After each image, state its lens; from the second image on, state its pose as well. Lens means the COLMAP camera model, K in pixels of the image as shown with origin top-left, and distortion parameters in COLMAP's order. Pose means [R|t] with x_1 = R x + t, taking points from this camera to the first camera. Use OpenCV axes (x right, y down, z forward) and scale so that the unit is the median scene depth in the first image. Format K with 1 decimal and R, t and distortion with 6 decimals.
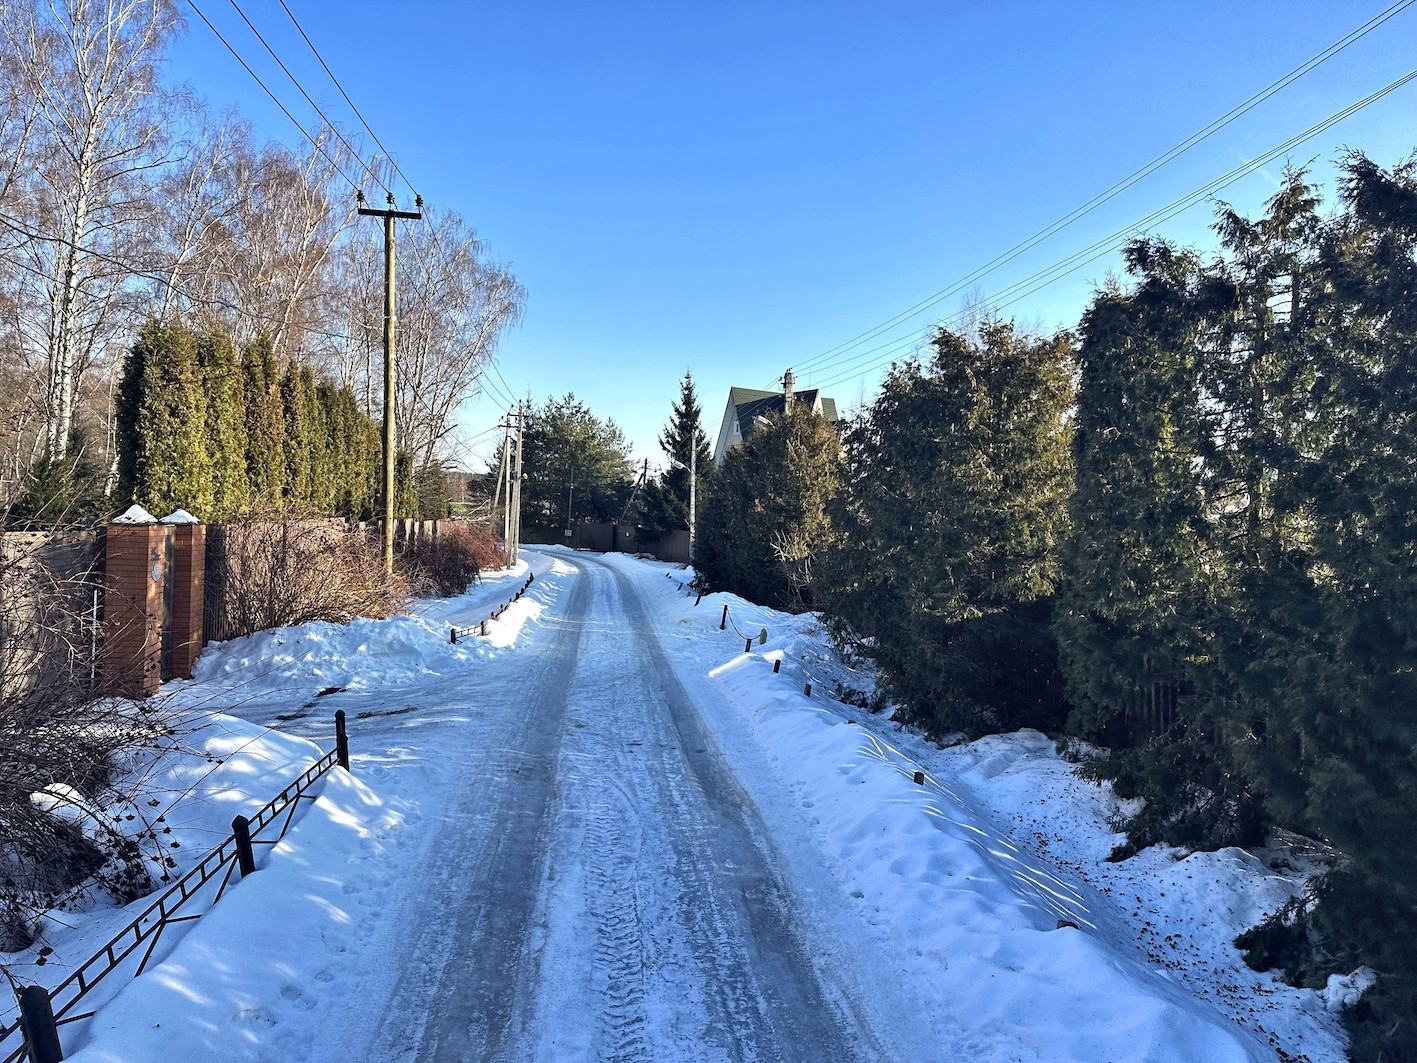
lens RADIAL K [[941.3, 0, 710.4], [0, 941.3, 543.1], [0, 0, 1]] dist [0.124024, -0.151546]
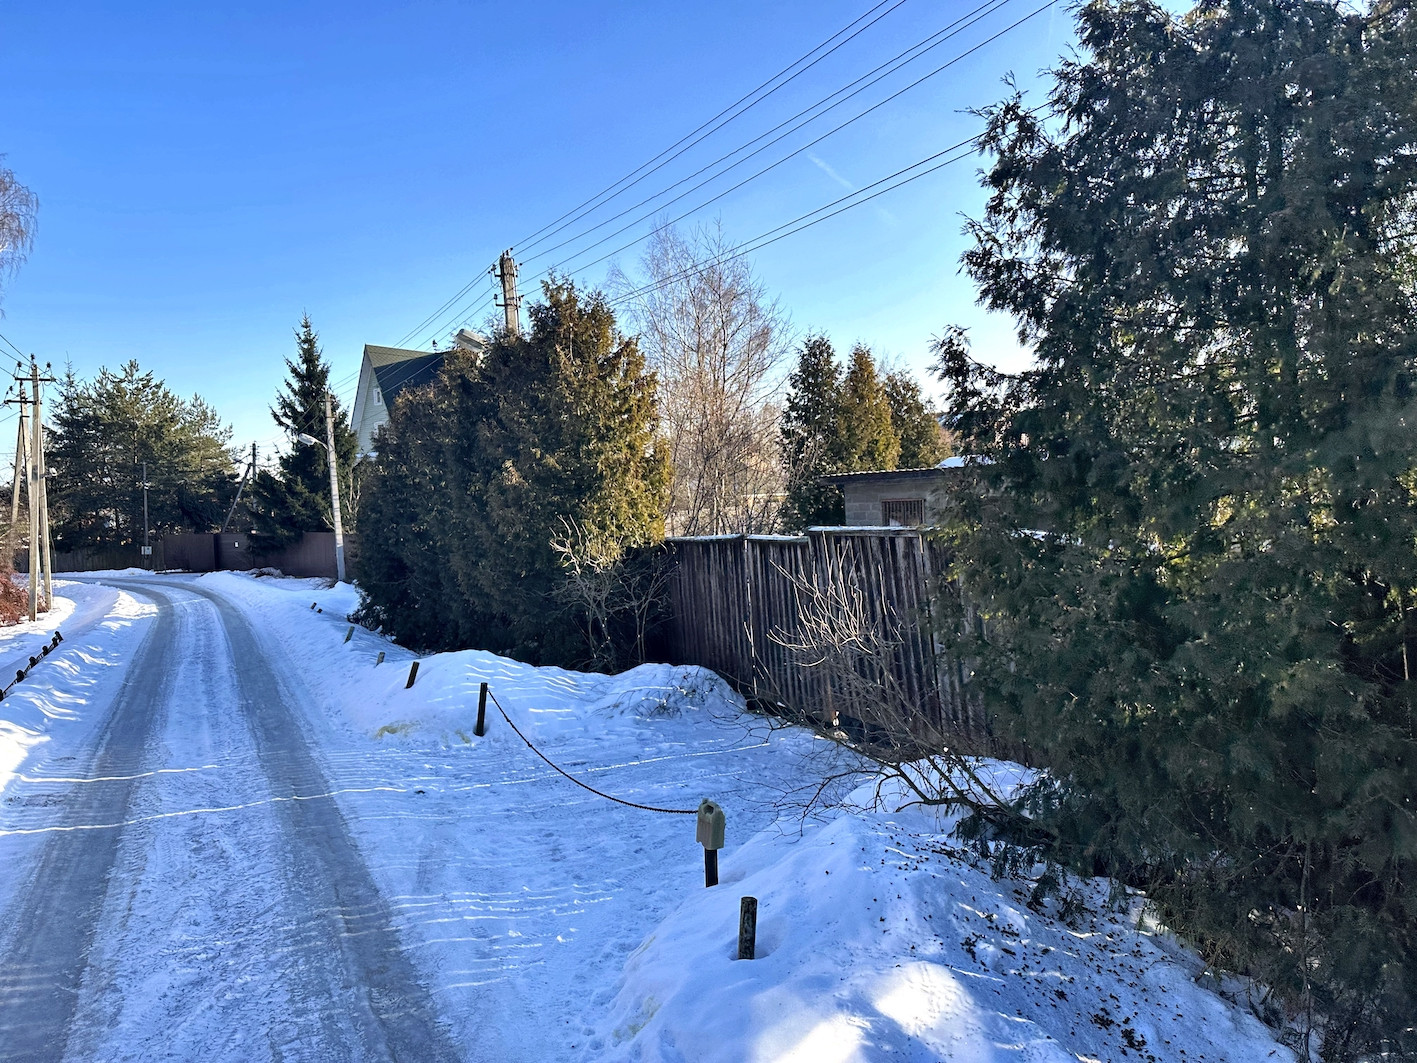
lens RADIAL K [[948.0, 0, 735.4], [0, 948.0, 526.6], [0, 0, 1]] dist [0.006339, -0.032393]
pose [[0.918156, -0.092029, 0.385383, -0.015677], [0.090944, 0.995633, 0.021088, -0.003905], [-0.385640, 0.015686, 0.922516, 0.185762]]
